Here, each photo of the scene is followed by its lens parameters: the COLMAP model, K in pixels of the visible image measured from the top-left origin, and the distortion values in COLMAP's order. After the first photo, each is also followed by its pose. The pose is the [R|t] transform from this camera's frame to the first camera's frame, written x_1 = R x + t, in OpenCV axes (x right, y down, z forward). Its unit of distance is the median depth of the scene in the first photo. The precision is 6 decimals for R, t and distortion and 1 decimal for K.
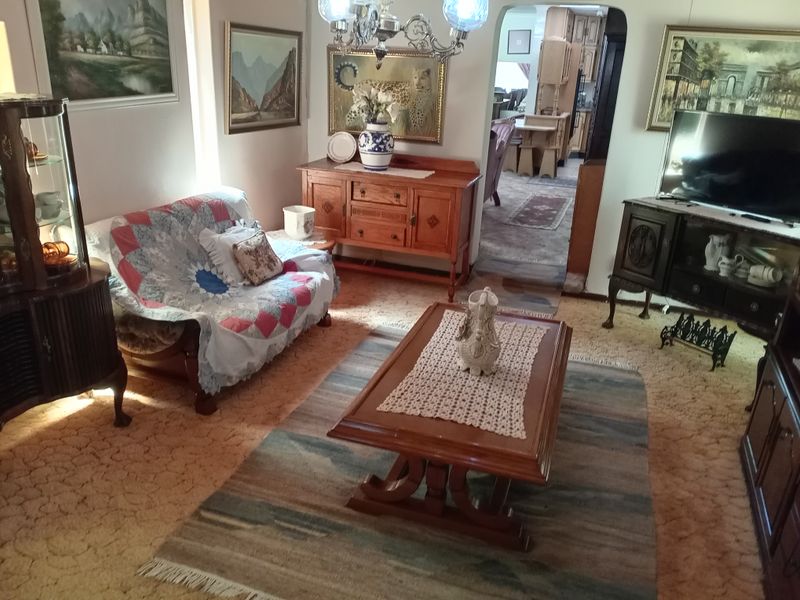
lens RADIAL K [[625.2, 0, 400.0], [0, 625.2, 300.0], [0, 0, 1]] dist [0.046495, -0.086440]
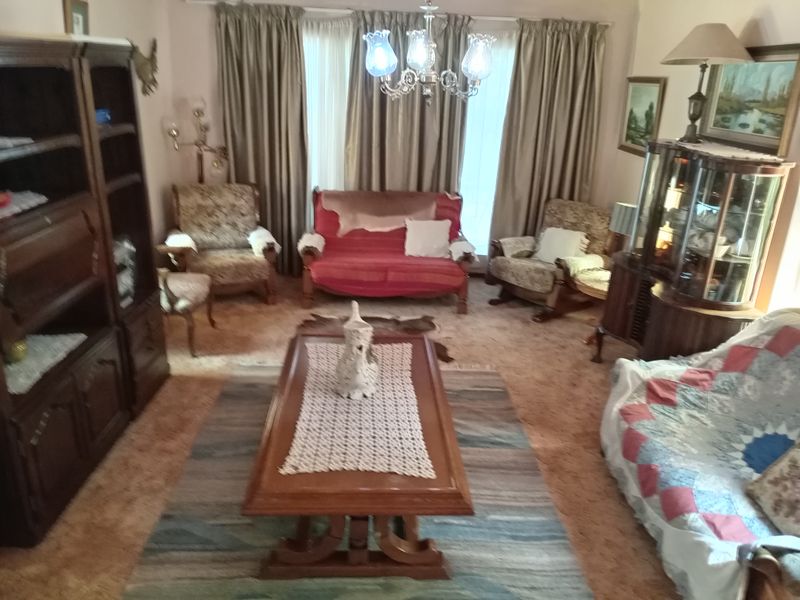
lens RADIAL K [[625.2, 0, 400.0], [0, 625.2, 300.0], [0, 0, 1]] dist [0.046495, -0.086440]
pose [[-0.932034, 0.036730, -0.360506, 0.364982], [-0.206575, 0.763514, 0.611860, -0.563651], [0.297725, 0.644745, -0.704034, 1.430684]]
